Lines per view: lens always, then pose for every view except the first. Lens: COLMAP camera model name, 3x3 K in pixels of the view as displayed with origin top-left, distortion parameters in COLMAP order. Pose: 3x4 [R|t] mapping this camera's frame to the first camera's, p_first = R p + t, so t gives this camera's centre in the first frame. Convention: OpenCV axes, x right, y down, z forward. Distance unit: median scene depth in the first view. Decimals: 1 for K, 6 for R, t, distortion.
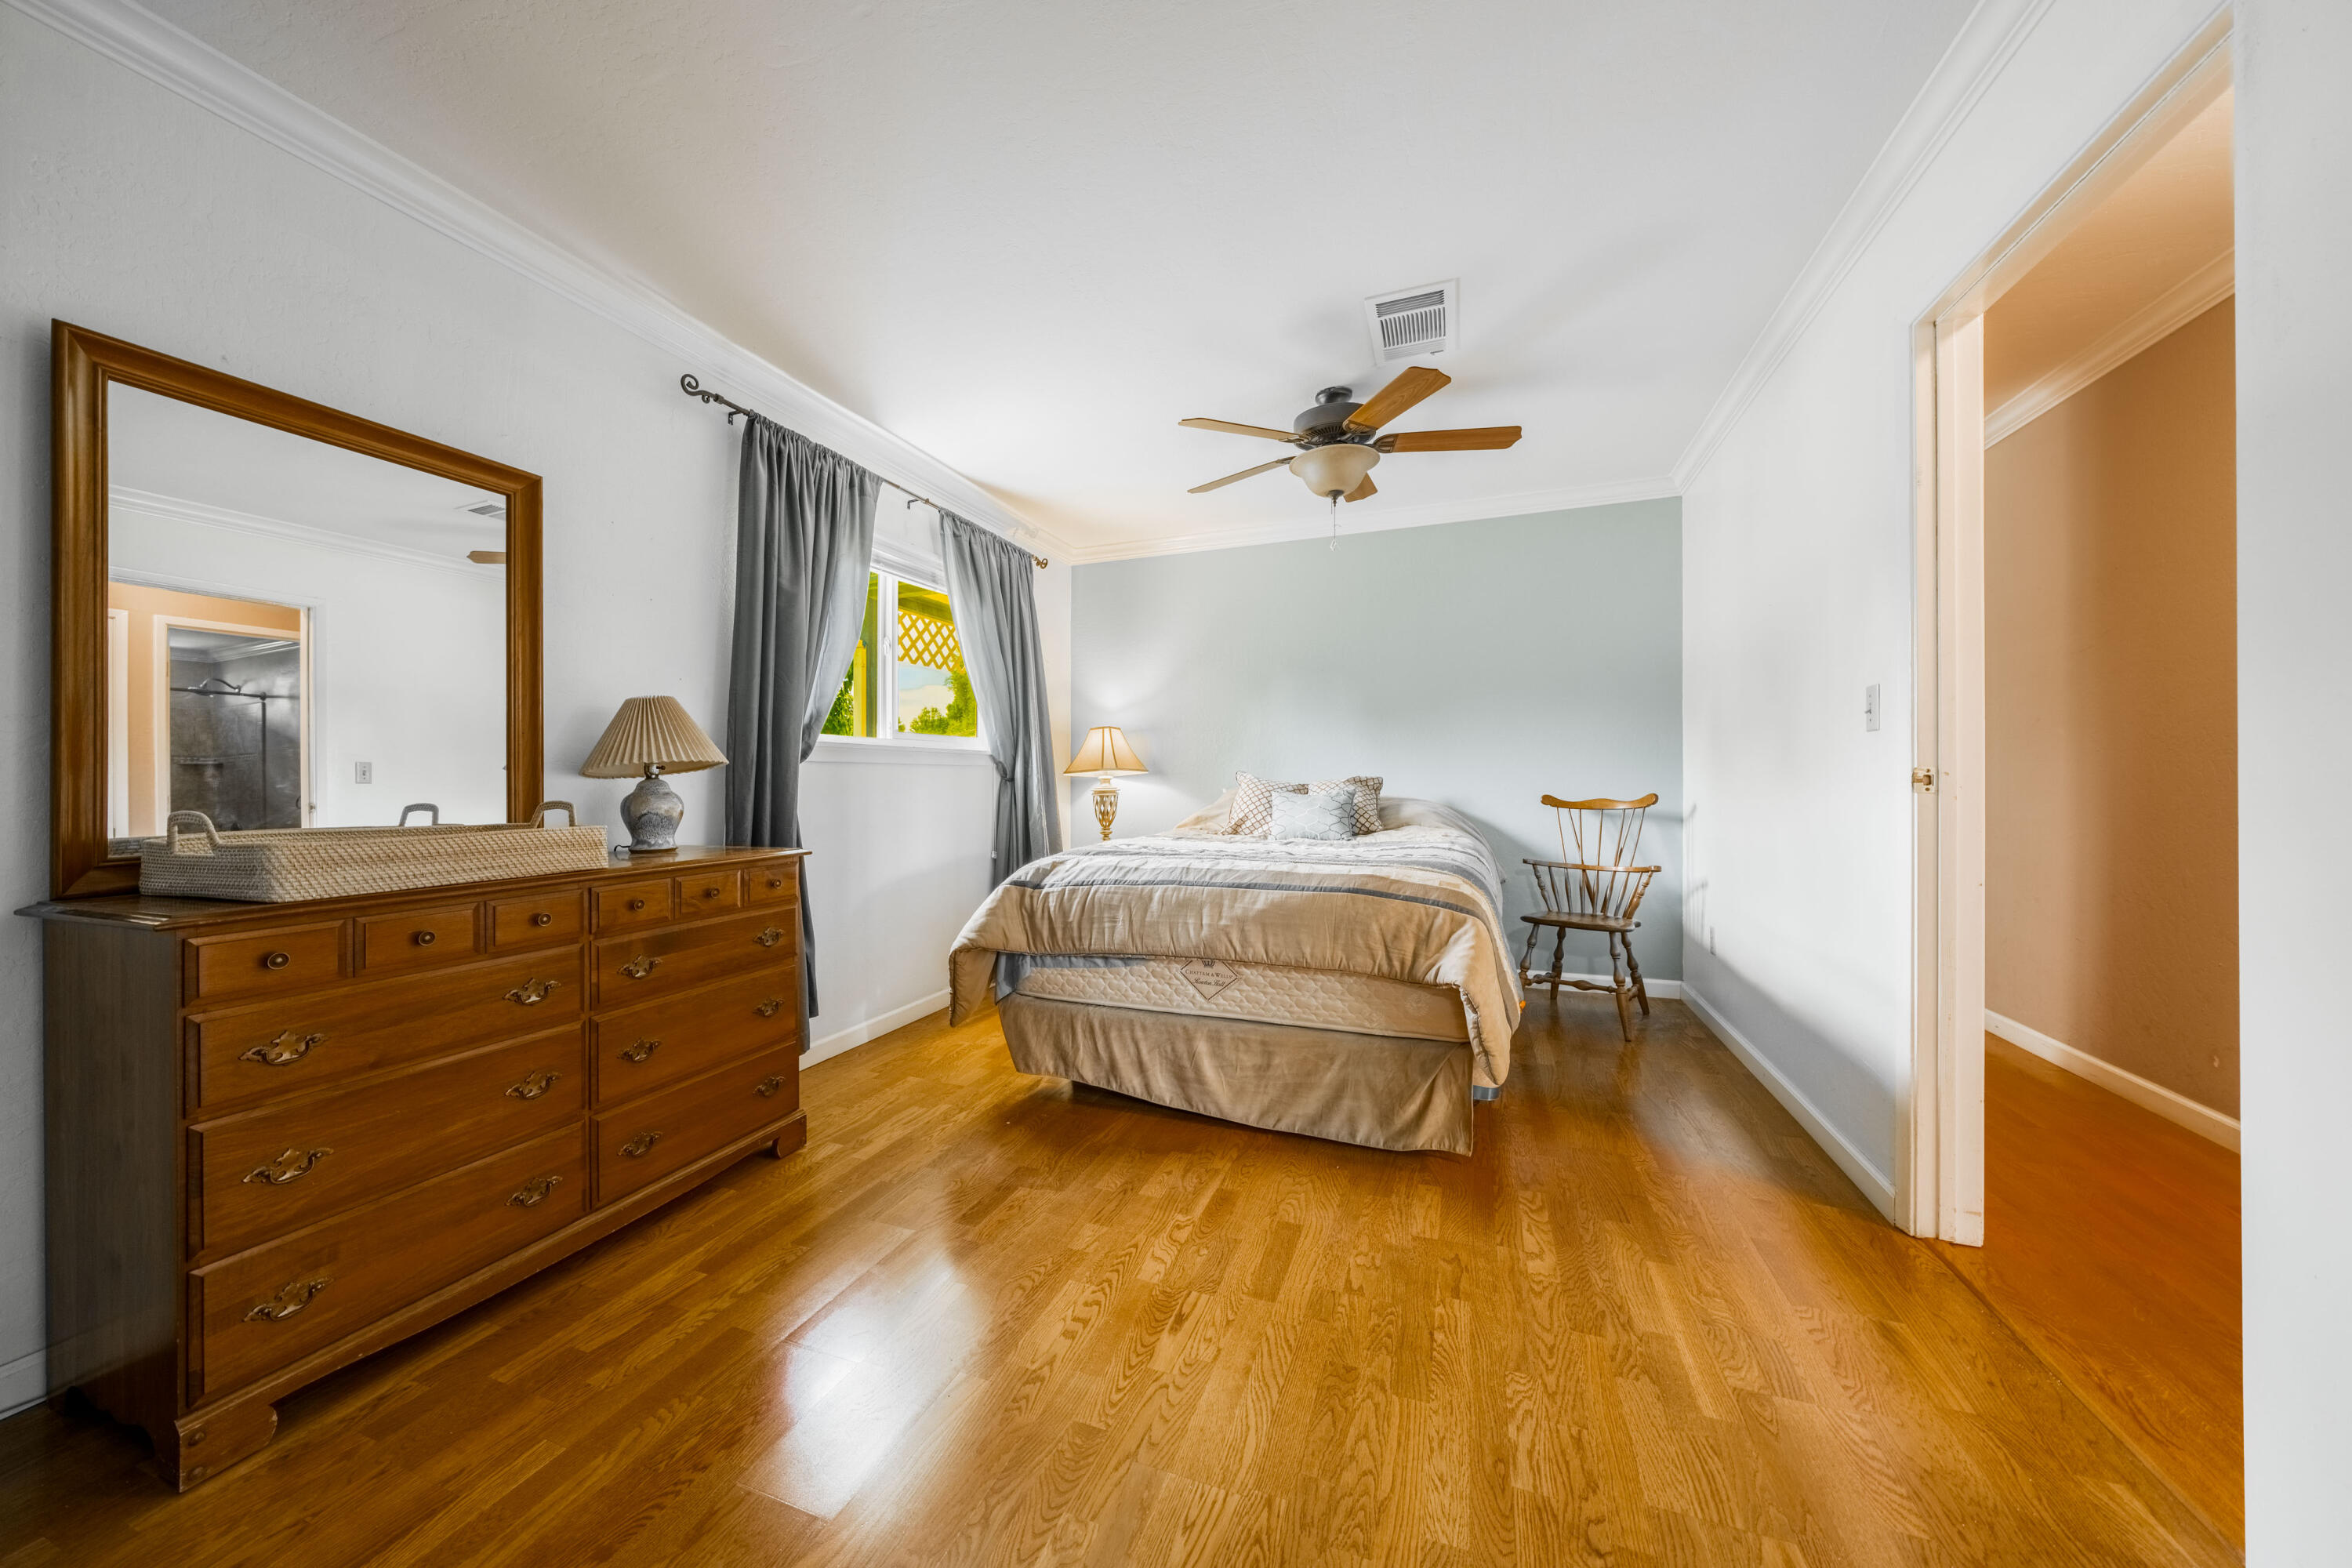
lens RADIAL K [[795.2, 0, 1164.3], [0, 795.2, 782.1], [0, 0, 1]] dist [-0.000715, -0.000039]
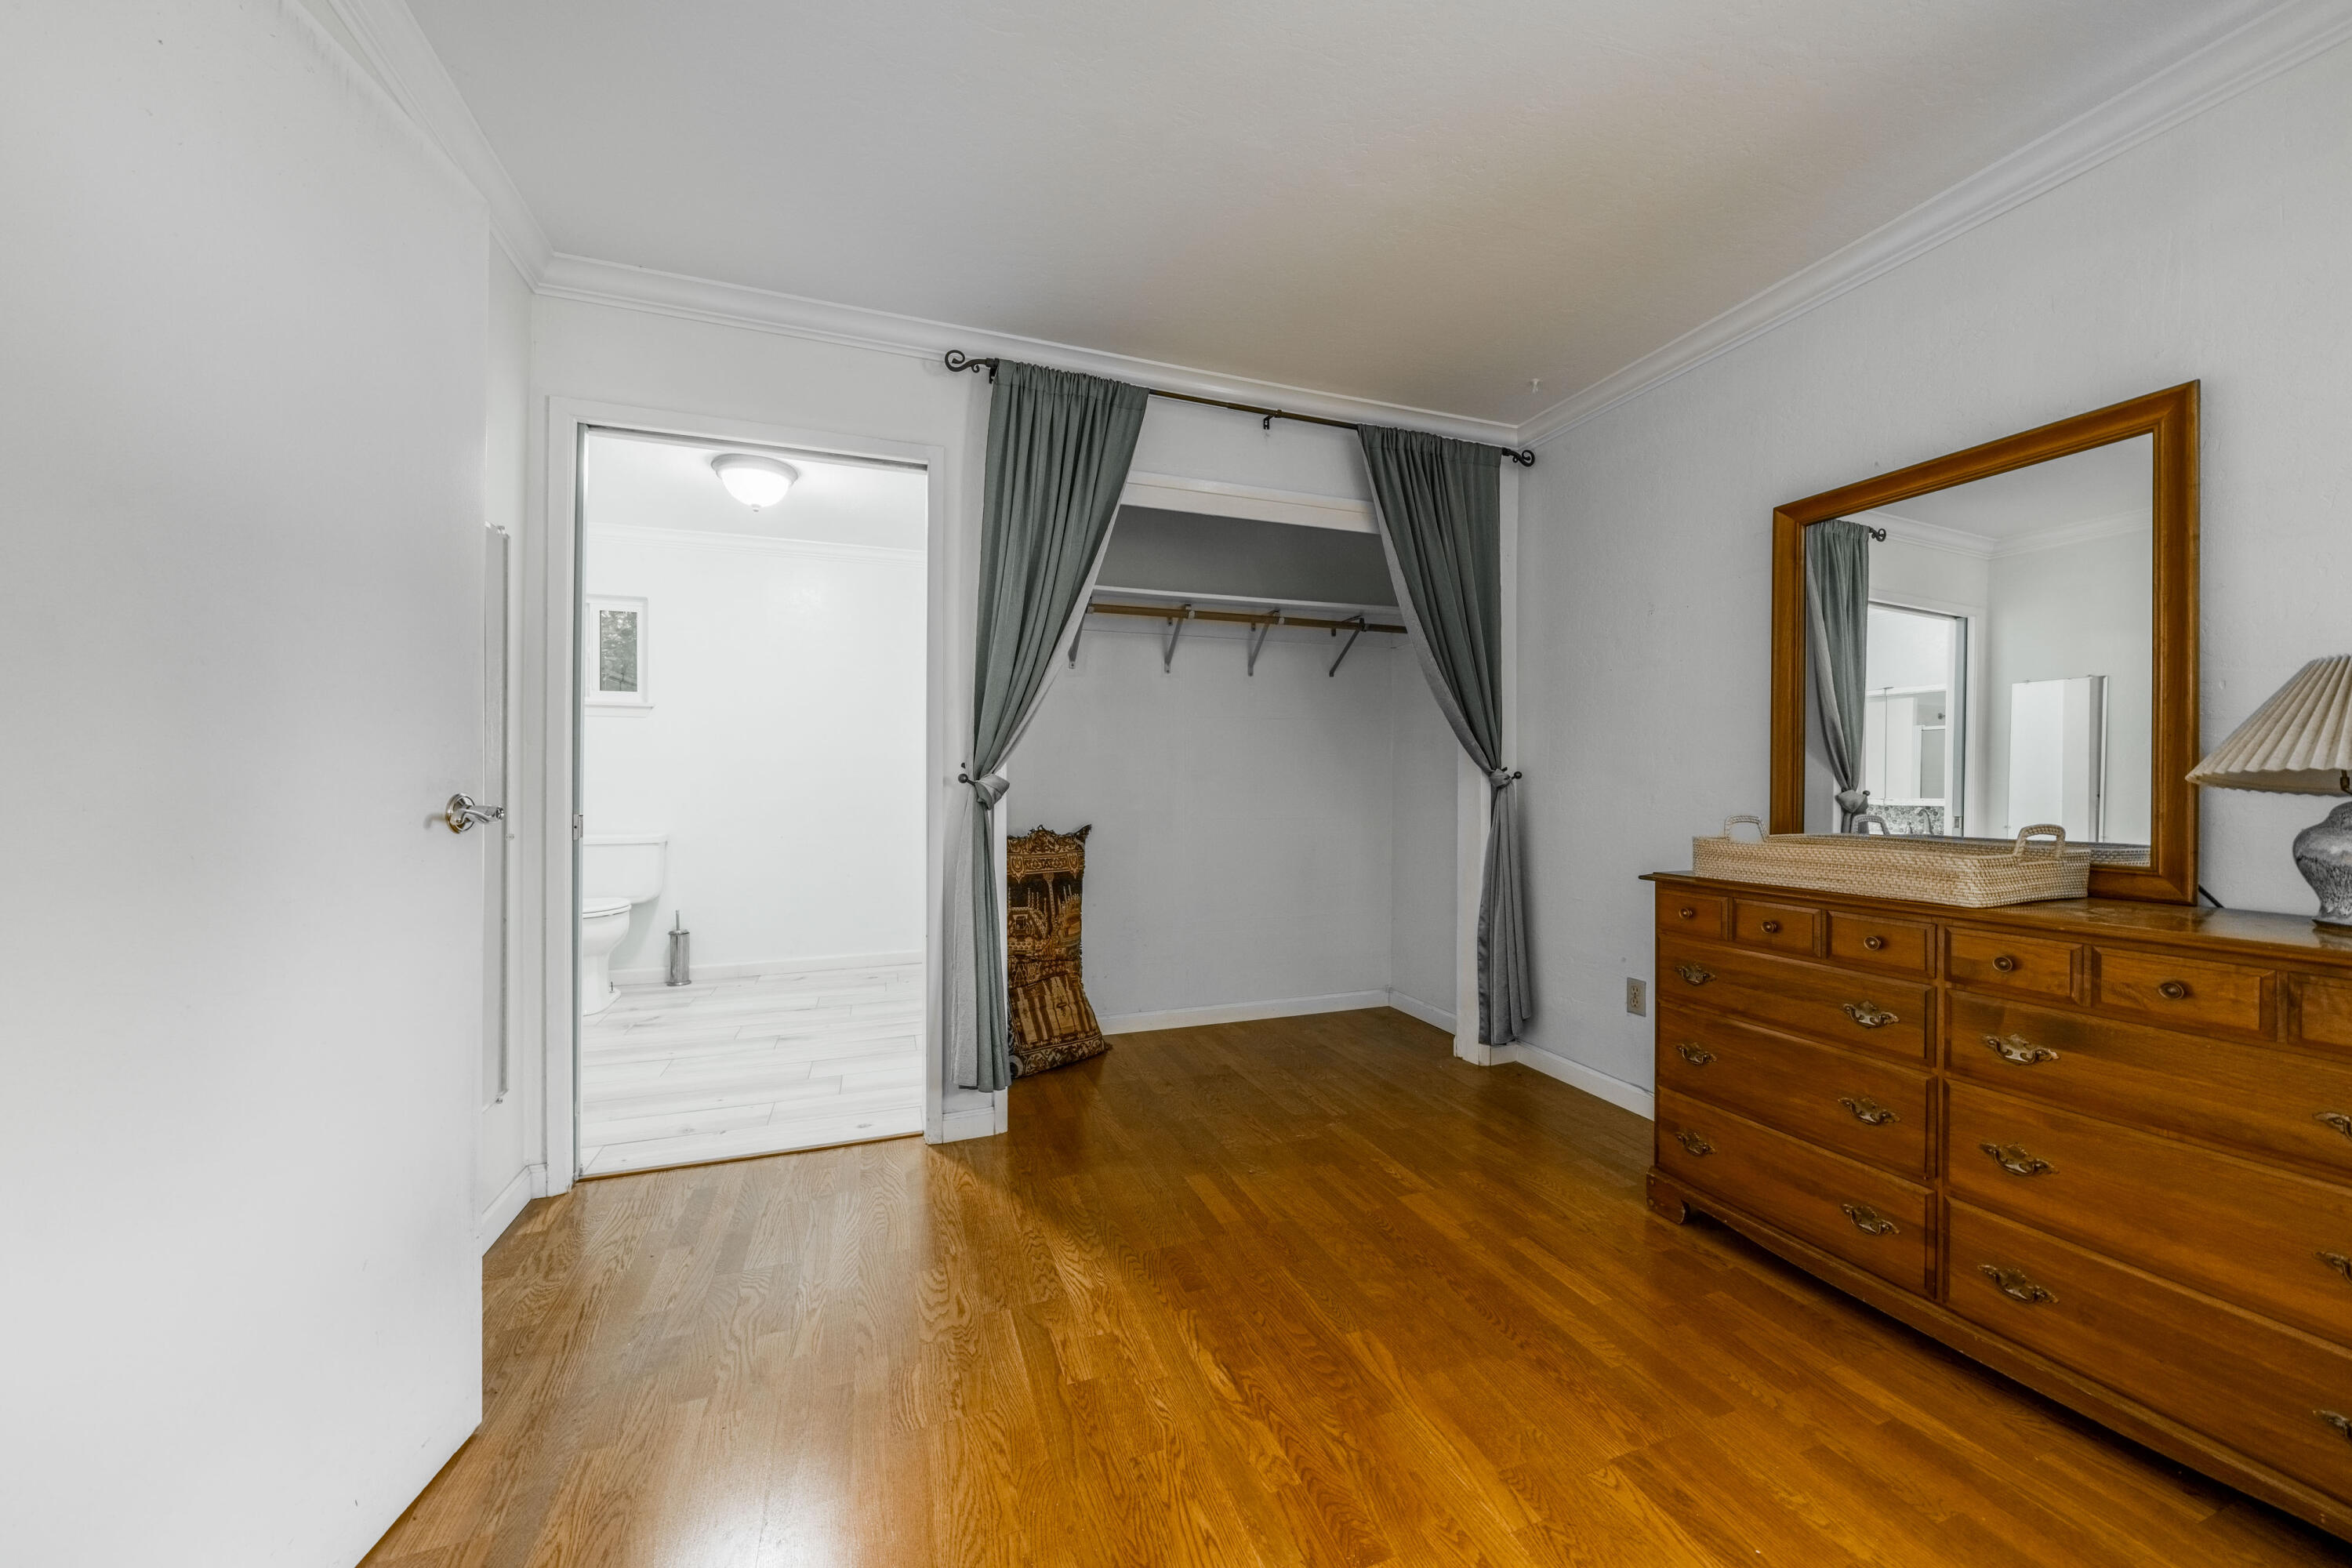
lens RADIAL K [[795.2, 0, 1164.3], [0, 795.2, 782.1], [0, 0, 1]] dist [-0.000715, -0.000039]
pose [[-0.750662, 0.002360, -0.660682, 0.484773], [-0.001451, 0.999985, 0.005221, -0.025281], [0.660685, 0.004878, -0.750648, 1.123915]]
